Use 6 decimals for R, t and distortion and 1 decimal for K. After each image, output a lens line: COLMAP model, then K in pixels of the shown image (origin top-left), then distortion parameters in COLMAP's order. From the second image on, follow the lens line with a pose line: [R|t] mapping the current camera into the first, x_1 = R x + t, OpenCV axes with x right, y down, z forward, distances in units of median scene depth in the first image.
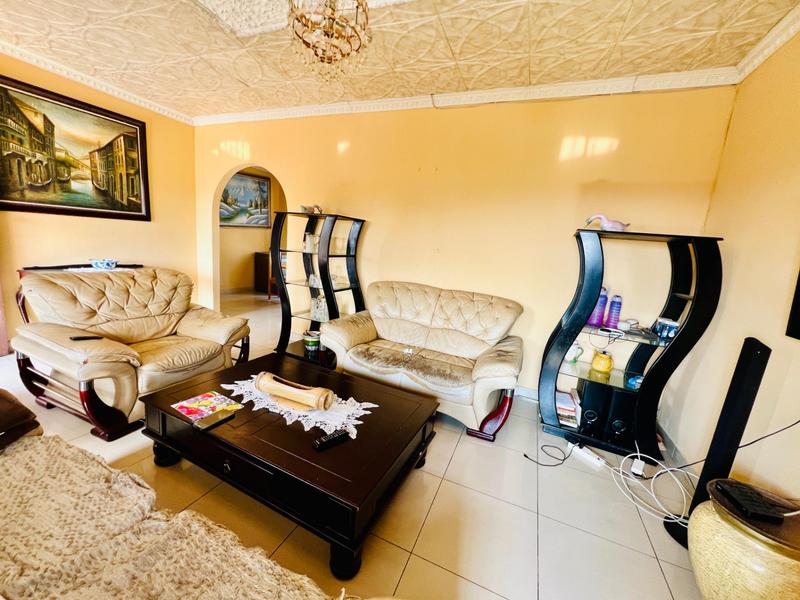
lens RADIAL K [[320.7, 0, 399.5], [0, 320.7, 299.1], [0, 0, 1]] dist [-0.001185, 0.000666]
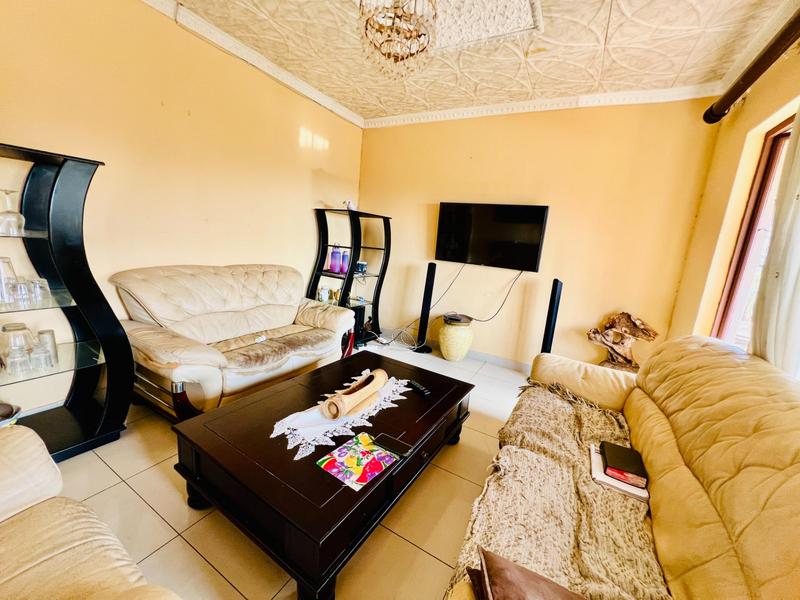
lens RADIAL K [[320.7, 0, 402.2], [0, 320.7, 297.1], [0, 0, 1]] dist [-0.001185, 0.000666]
pose [[0.111358, -0.257099, 0.959948, -0.862264], [0.089321, 0.964635, 0.247993, -0.159314], [-0.989758, 0.058127, 0.130384, 0.541095]]
